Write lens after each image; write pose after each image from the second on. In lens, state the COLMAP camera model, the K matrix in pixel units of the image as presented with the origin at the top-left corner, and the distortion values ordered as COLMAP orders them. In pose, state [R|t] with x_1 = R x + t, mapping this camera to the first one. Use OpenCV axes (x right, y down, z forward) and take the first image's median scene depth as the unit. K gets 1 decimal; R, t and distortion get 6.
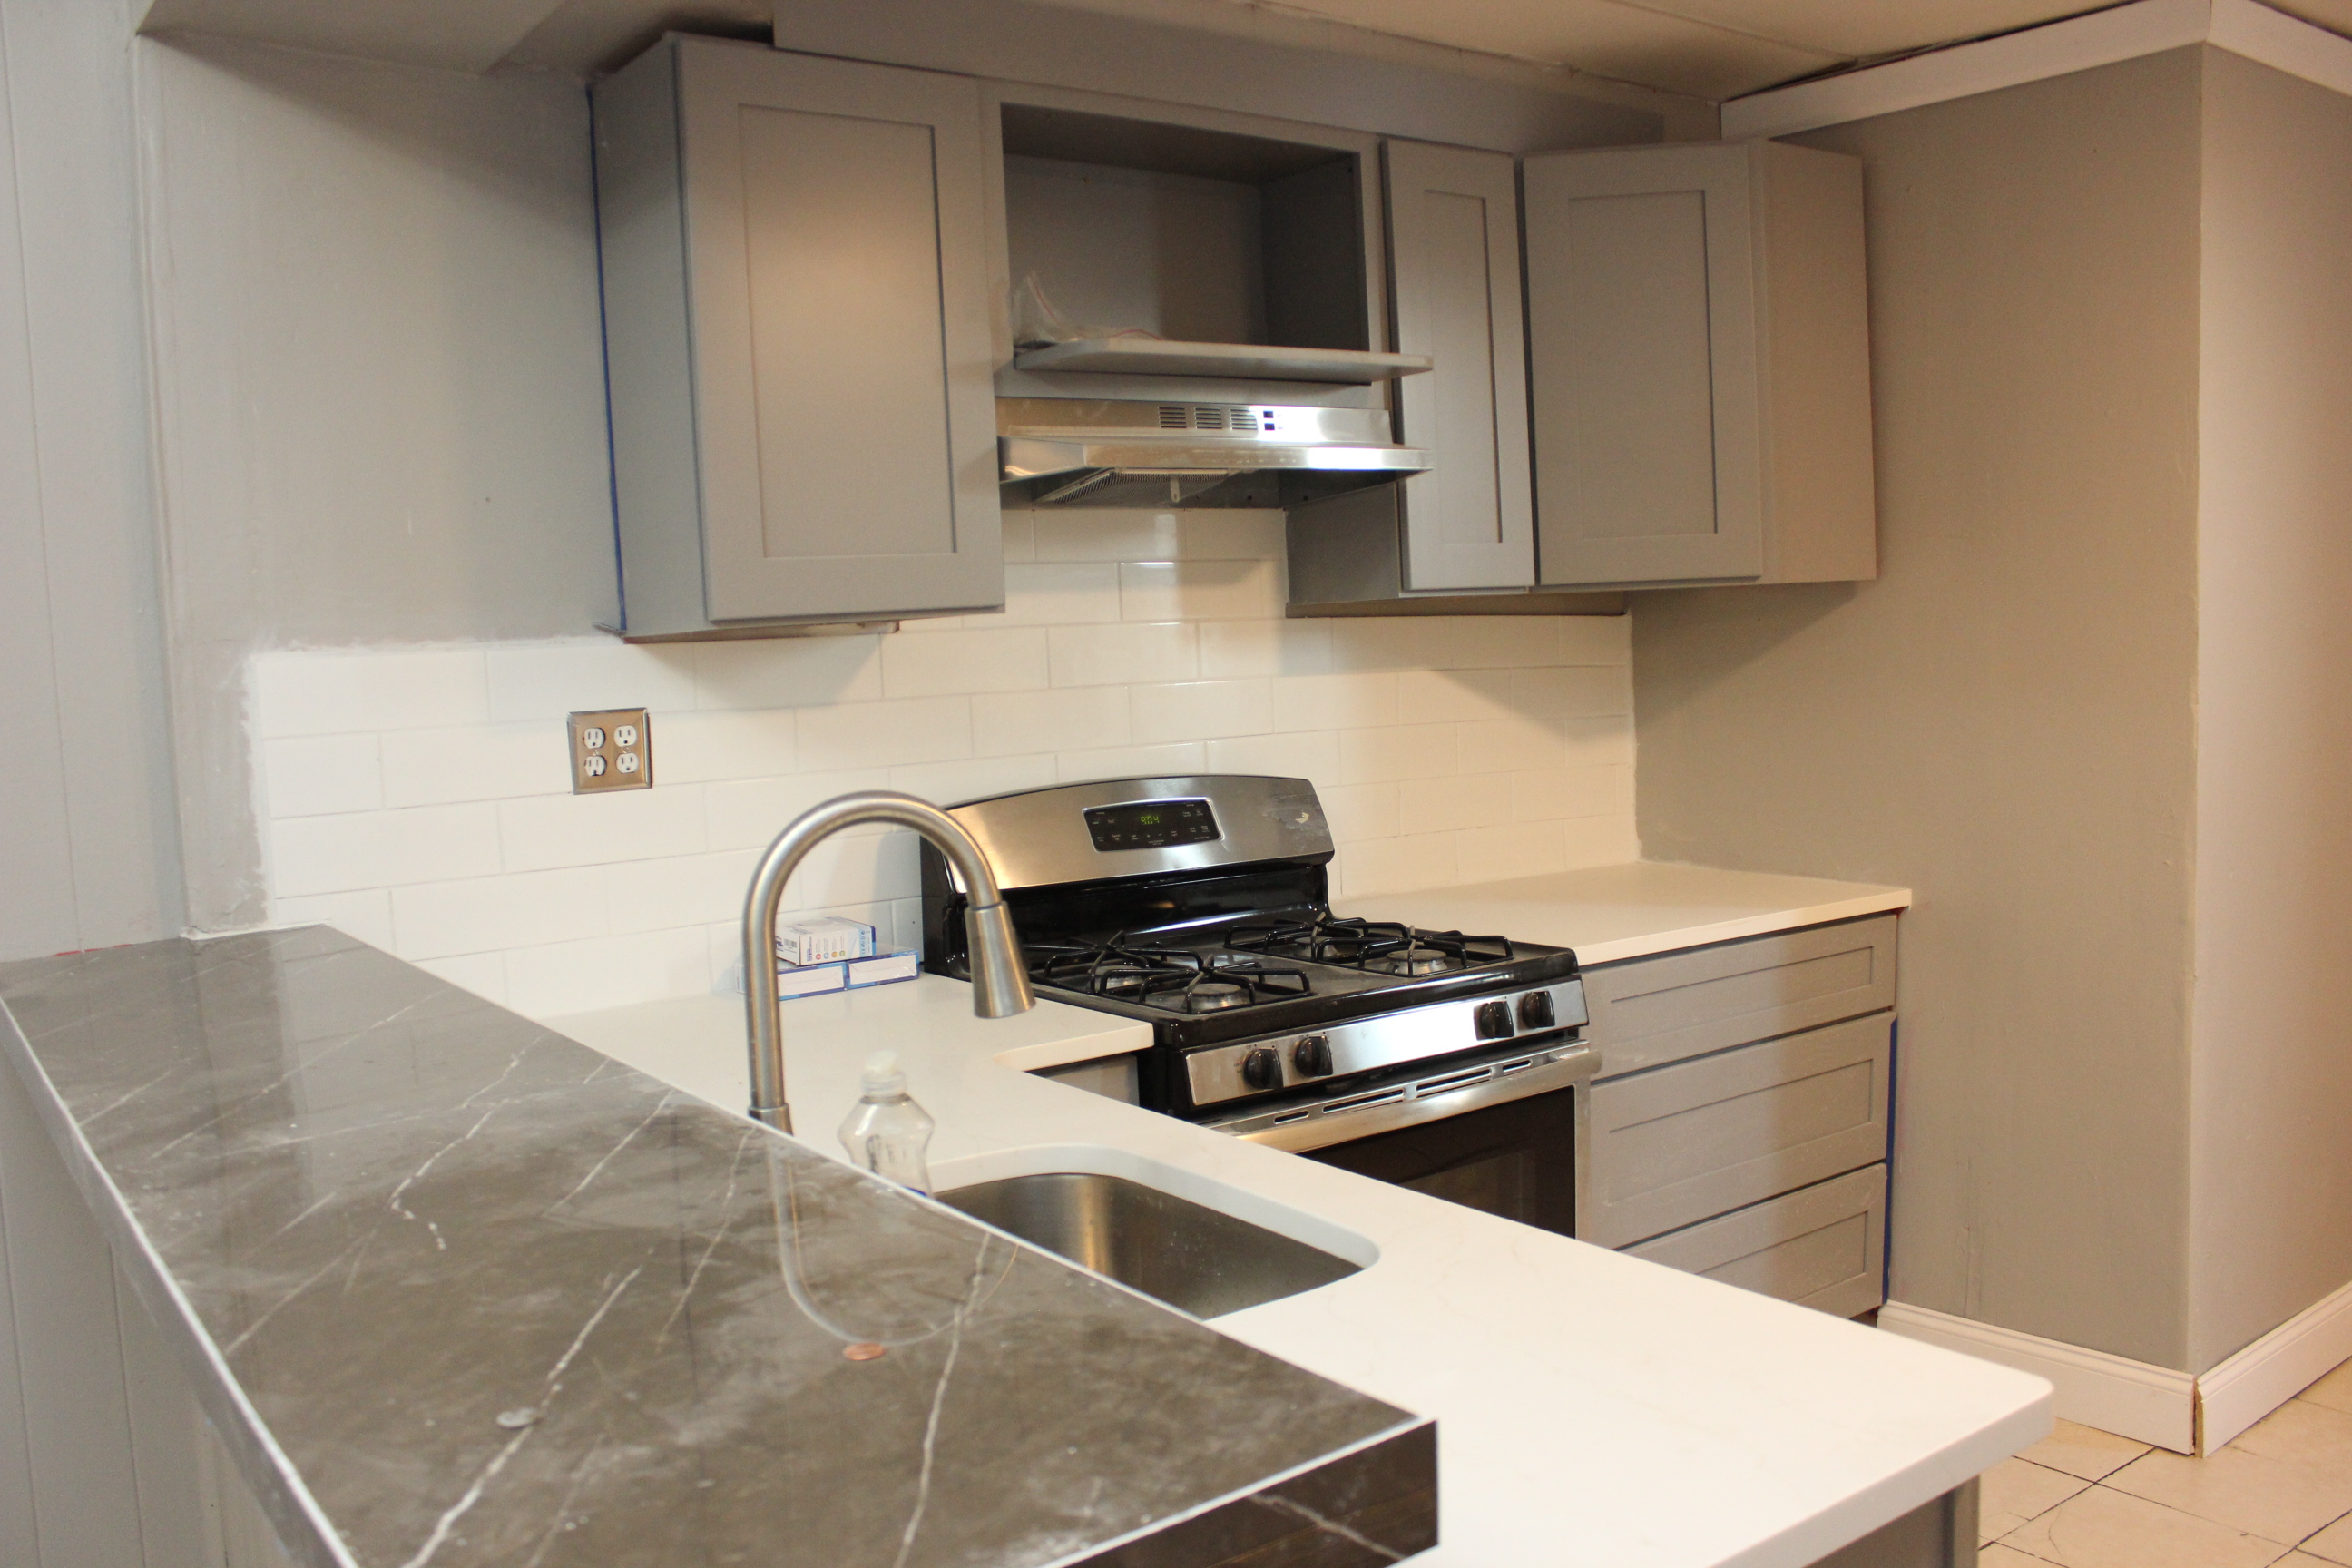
lens RADIAL K [[1977.1, 0, 1162.6], [0, 1977.1, 790.4], [0, 0, 1]] dist [-0.141890, 0.116558]
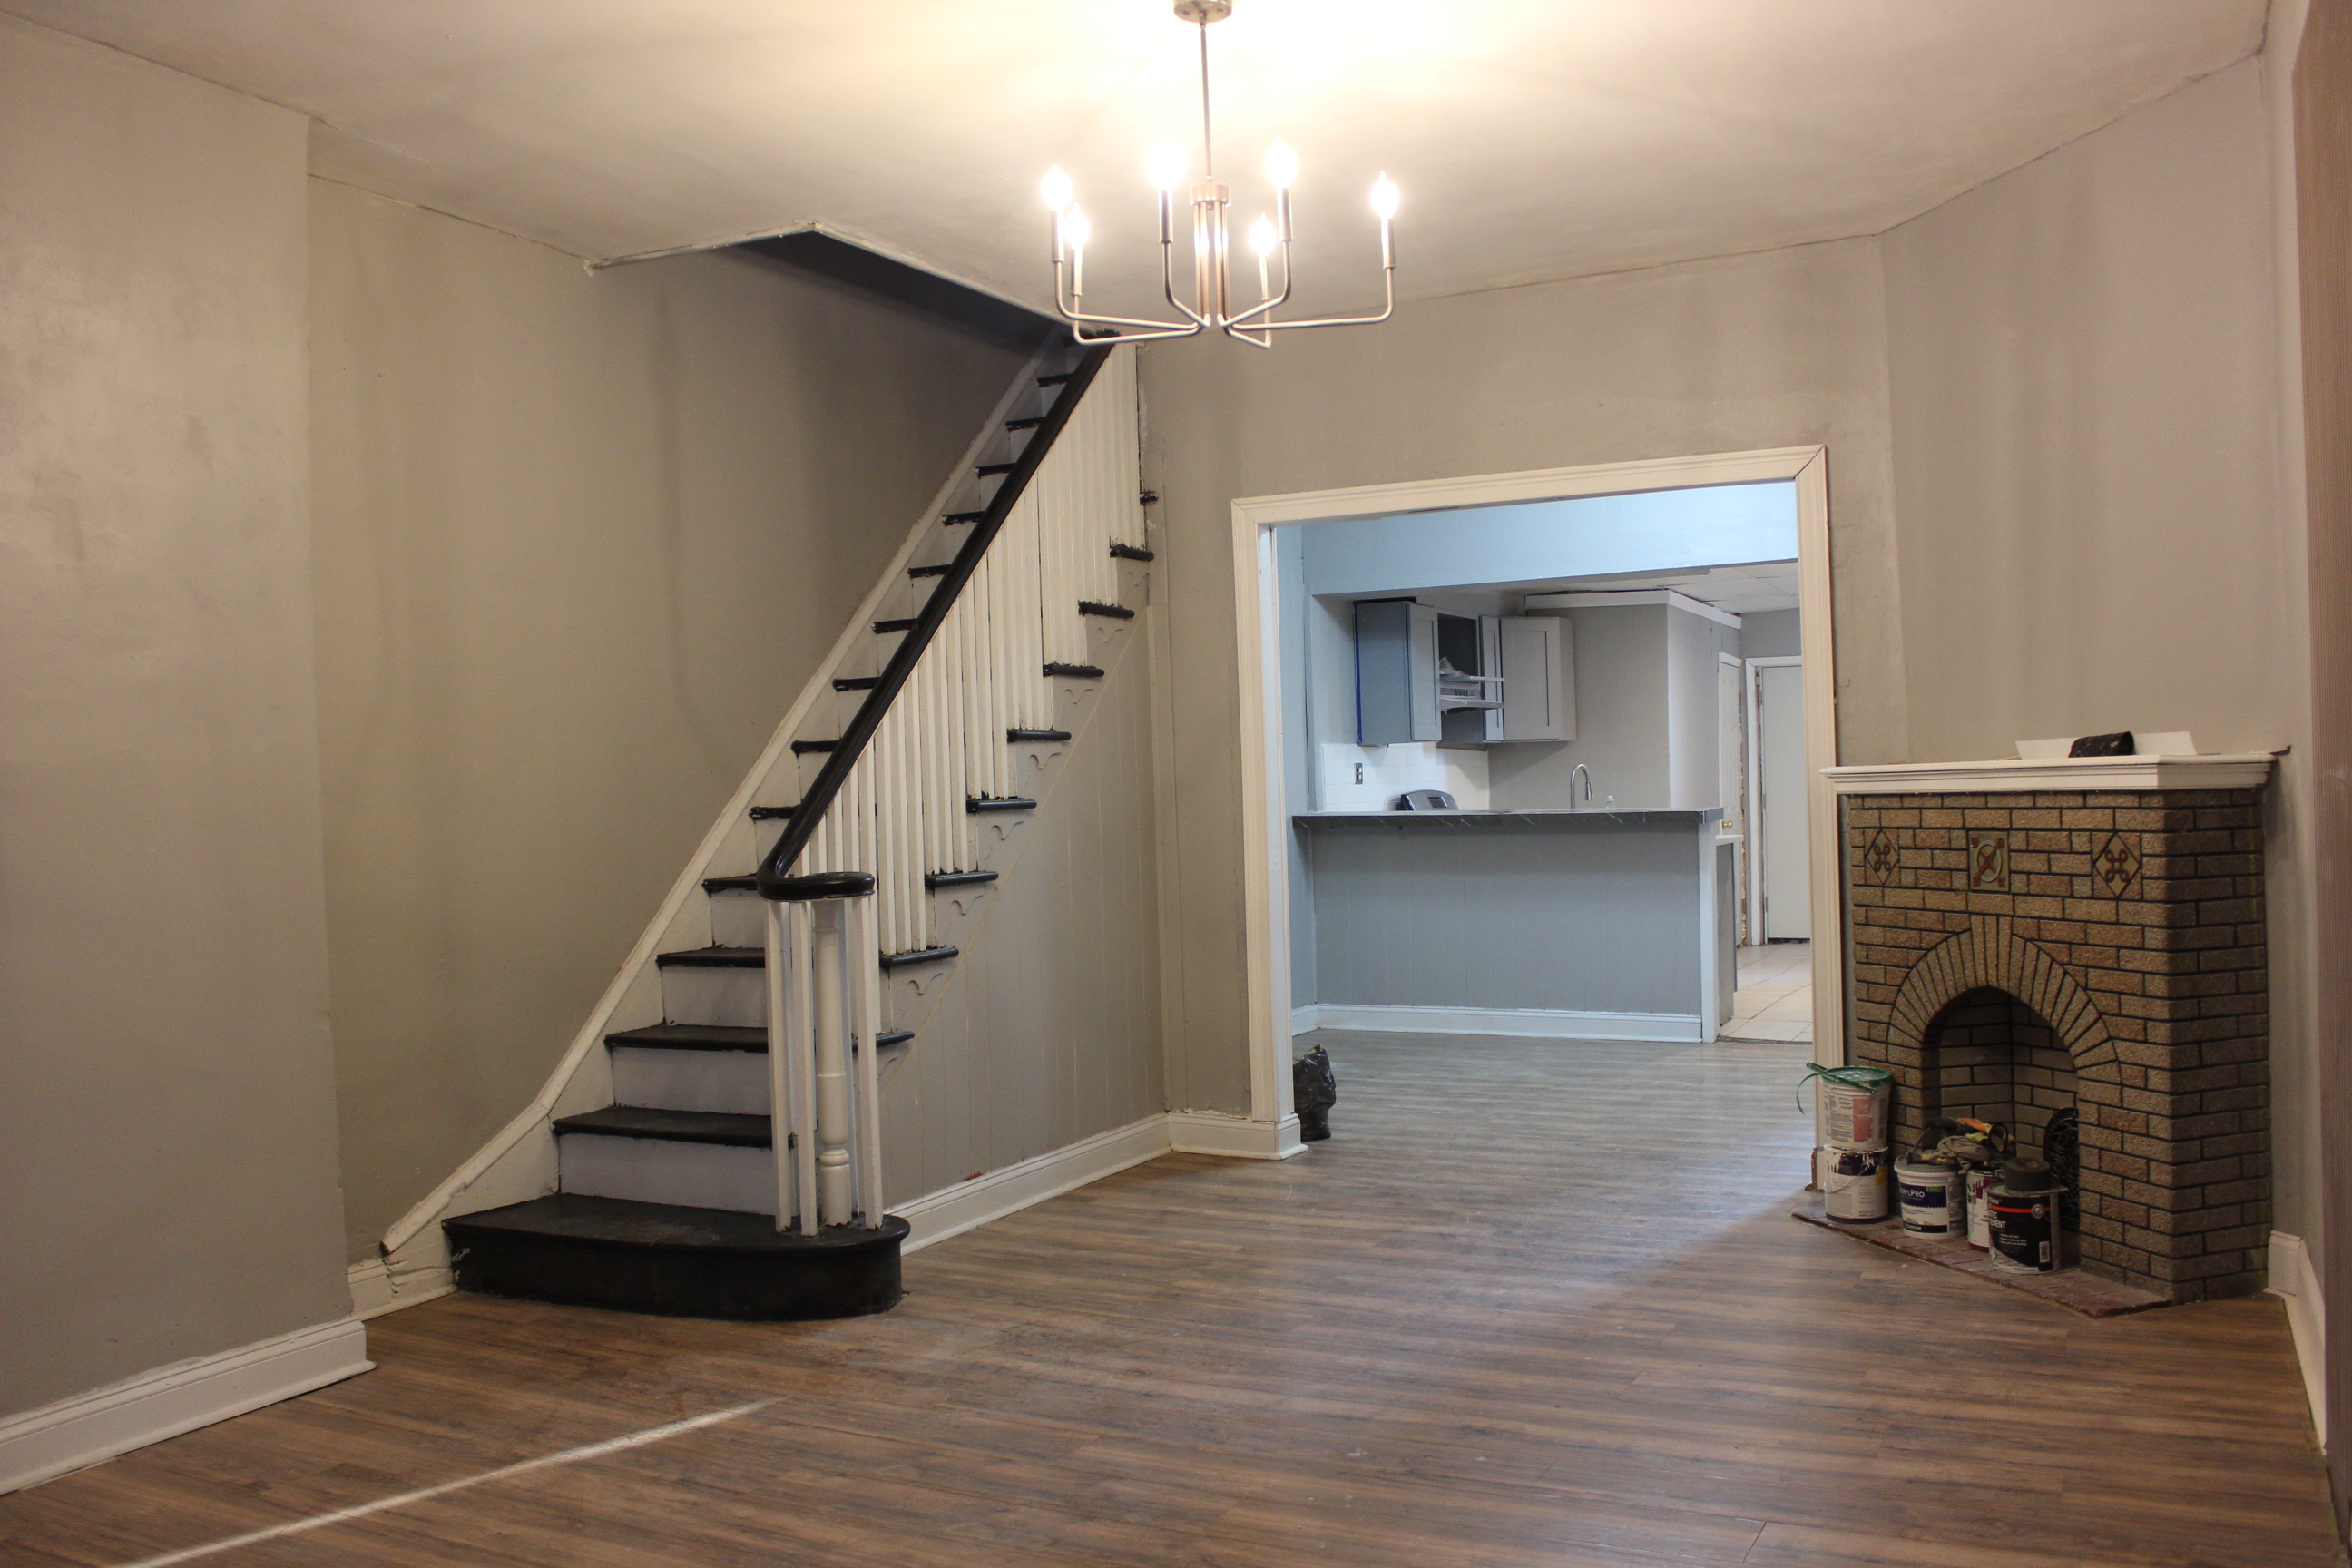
lens RADIAL K [[1977.1, 0, 1169.6], [0, 1977.1, 786.3], [0, 0, 1]] dist [-0.141890, 0.116558]
pose [[0.904677, 0.016433, 0.425782, -2.112281], [0.025073, 0.995472, -0.091694, 0.327066], [-0.425361, 0.093629, 0.900168, -2.178872]]
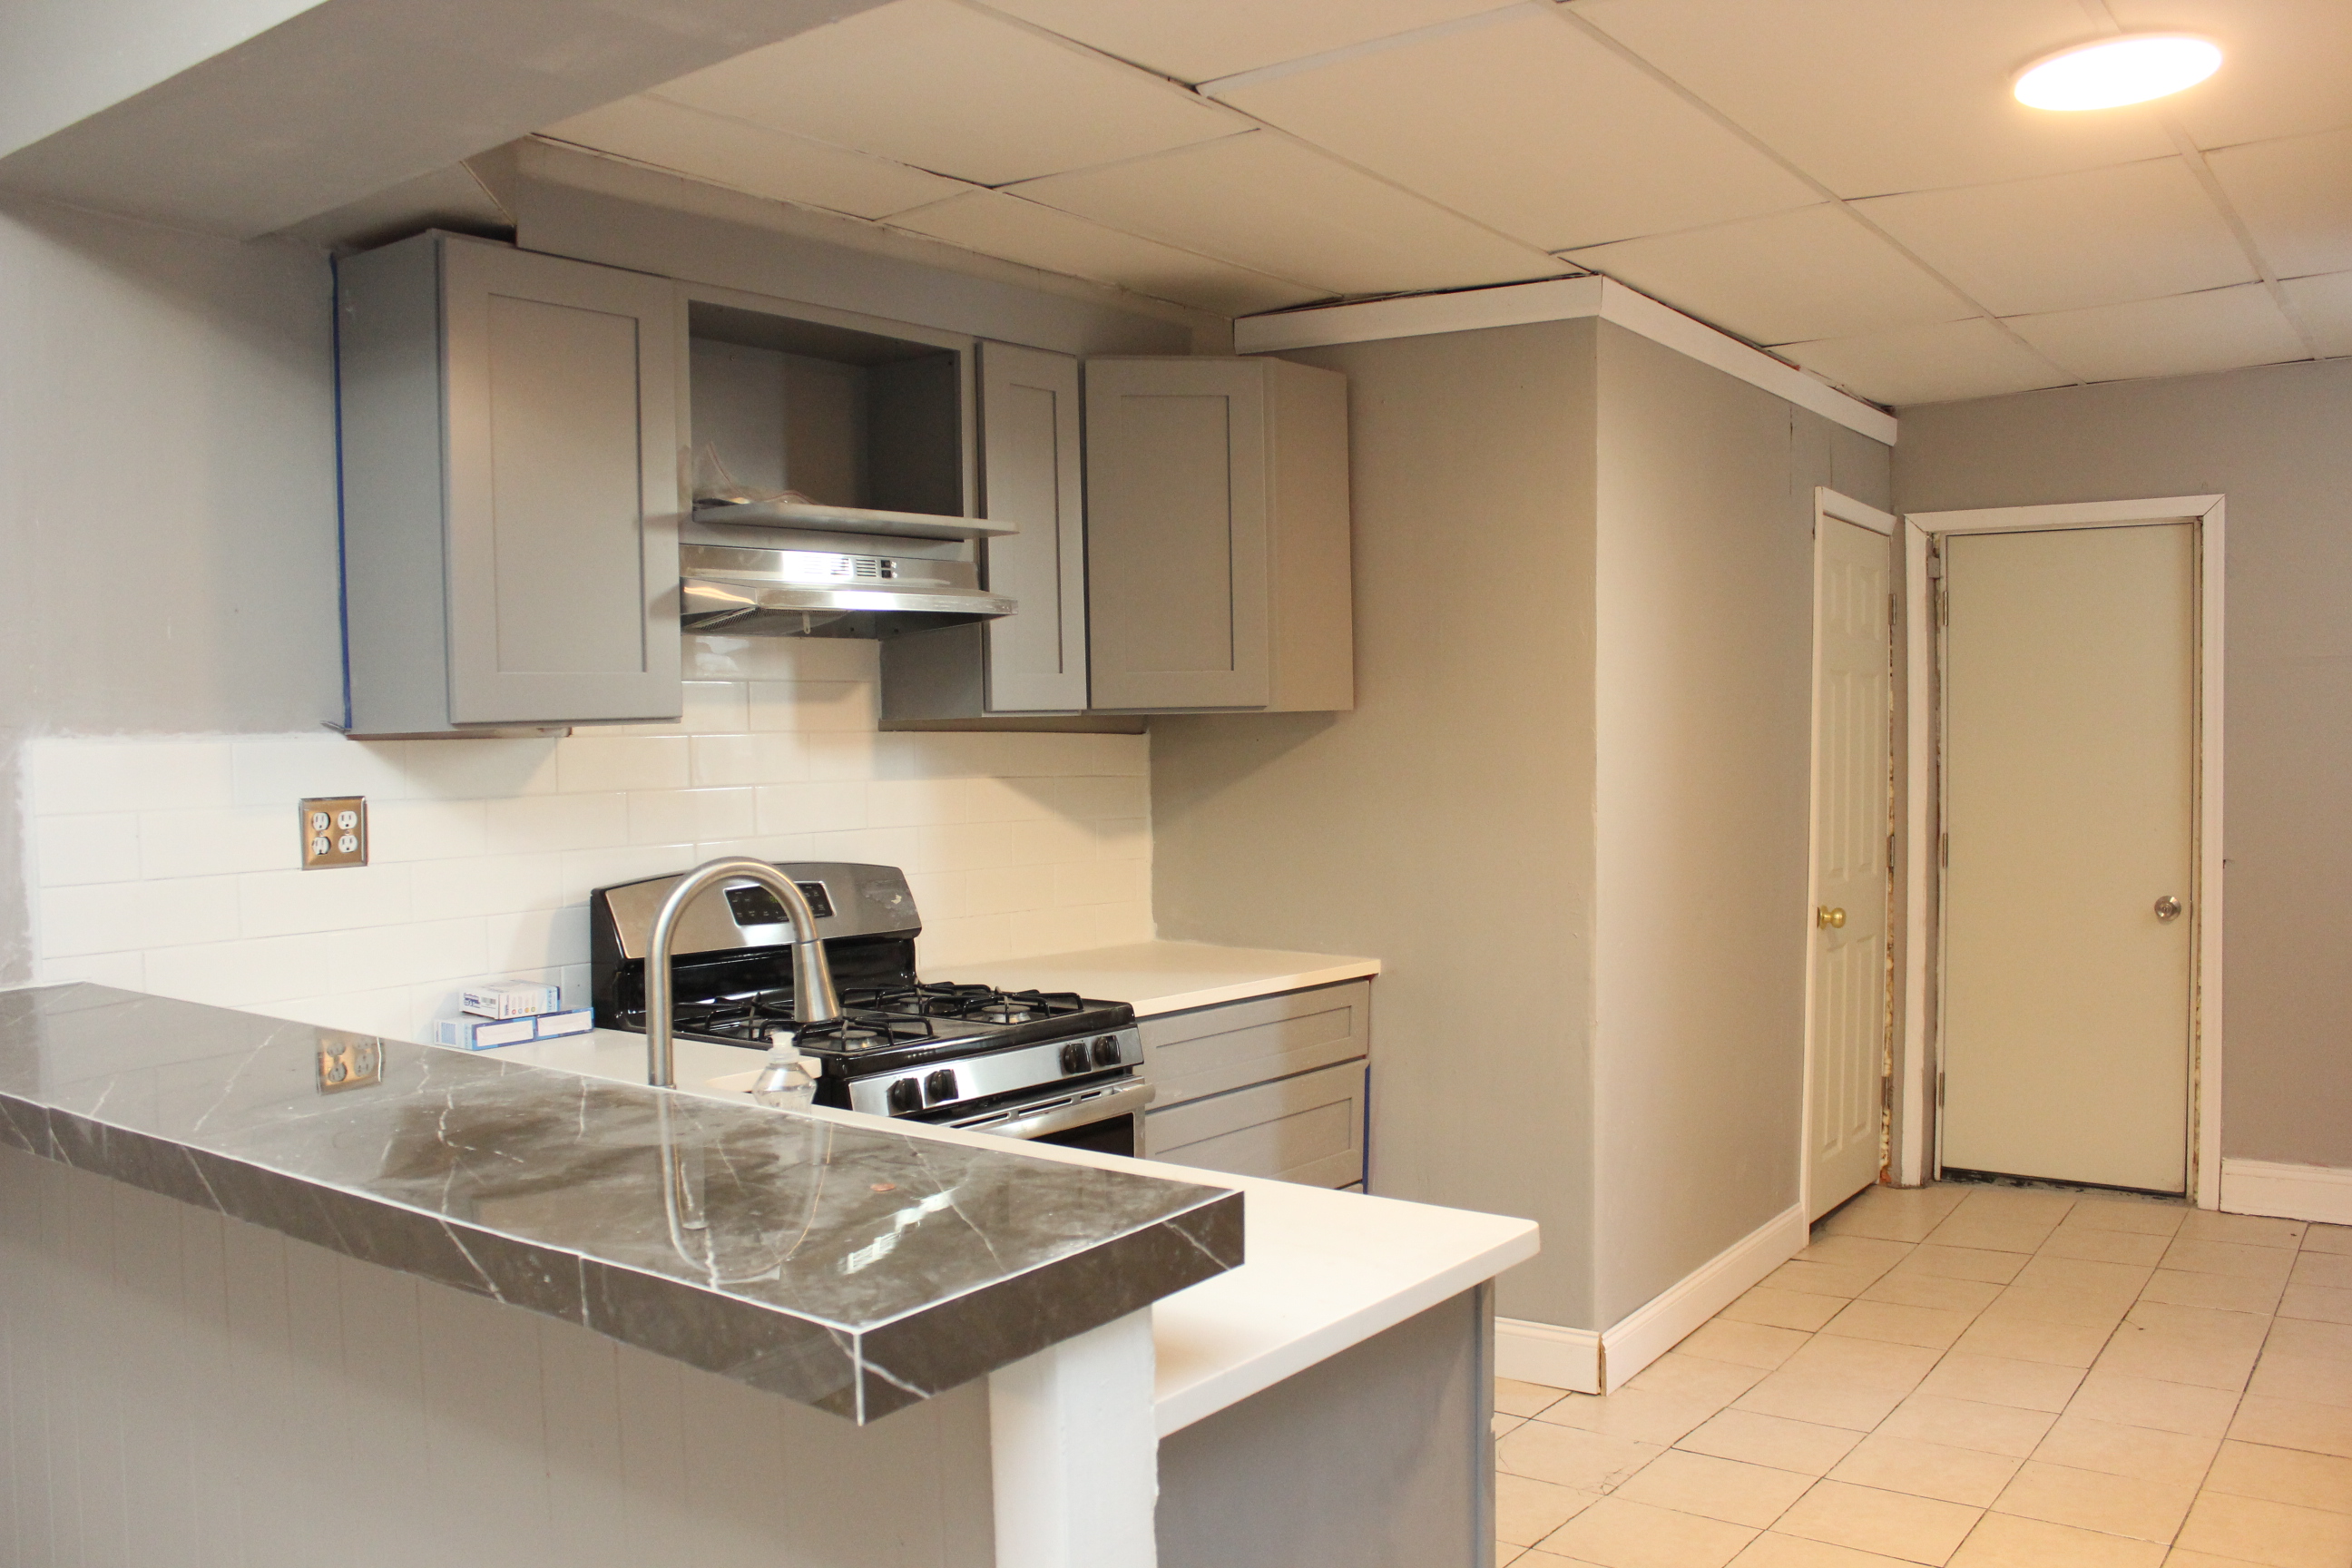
lens RADIAL K [[1938.2, 0, 1176.3], [0, 1938.2, 781.3], [0, 0, 1]] dist [-0.104263, 0.002337]
pose [[0.958477, 0.019288, 0.284516, -0.117328], [-0.002493, 0.998239, -0.059275, 0.013420], [-0.285158, 0.056105, 0.956837, -0.193203]]
